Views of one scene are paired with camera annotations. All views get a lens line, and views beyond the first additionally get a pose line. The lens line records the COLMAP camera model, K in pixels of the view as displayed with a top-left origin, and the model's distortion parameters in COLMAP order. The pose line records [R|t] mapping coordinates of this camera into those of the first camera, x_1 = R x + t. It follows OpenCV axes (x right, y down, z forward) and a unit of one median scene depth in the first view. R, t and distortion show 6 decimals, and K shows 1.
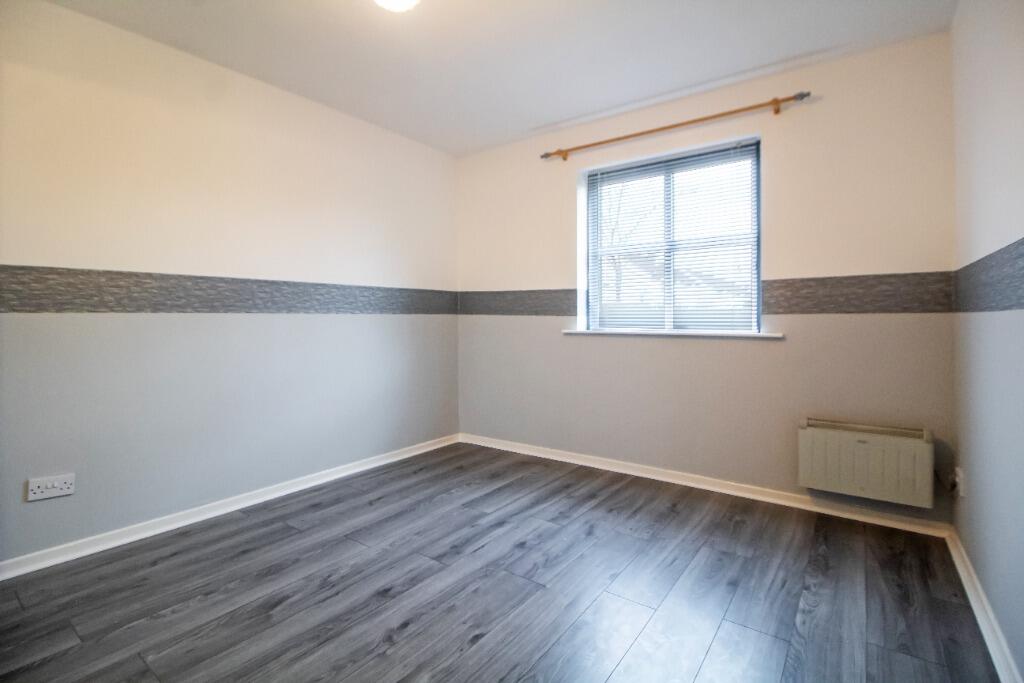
lens RADIAL K [[469.2, 0, 512.7], [0, 469.2, 314.5], [0, 0, 1]] dist [-0.058774, -0.000083]
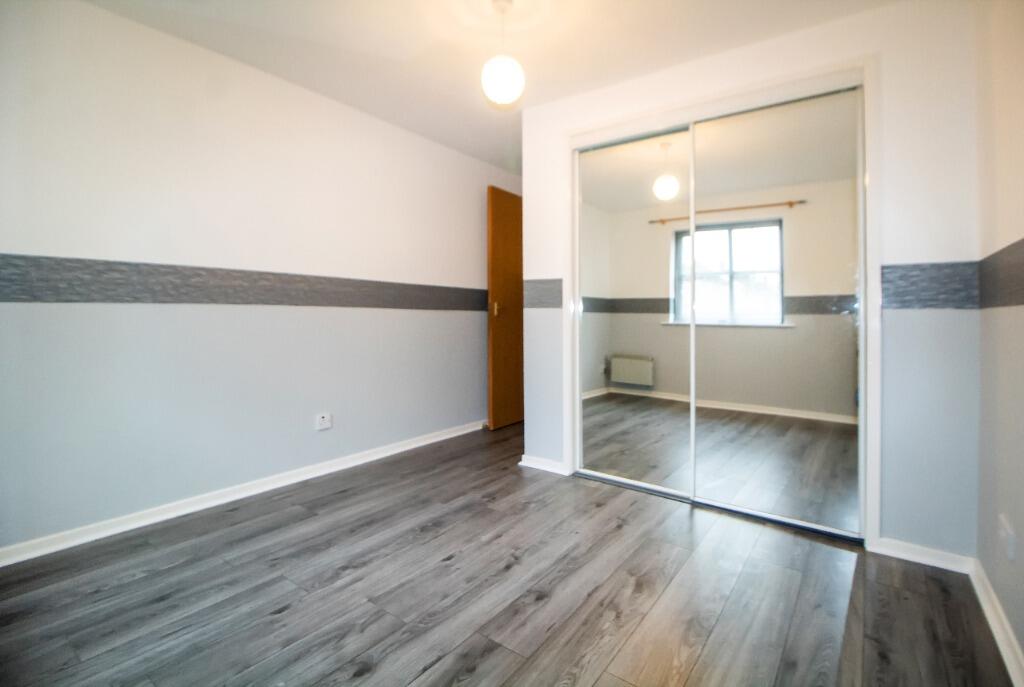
lens RADIAL K [[469.2, 0, 512.7], [0, 469.2, 316.5], [0, 0, 1]] dist [-0.058774, -0.000083]
pose [[-0.999922, -0.012011, 0.003419, -0.214948], [-0.012016, 0.999927, -0.001245, 0.026331], [-0.003404, -0.001286, -0.999993, 1.927566]]
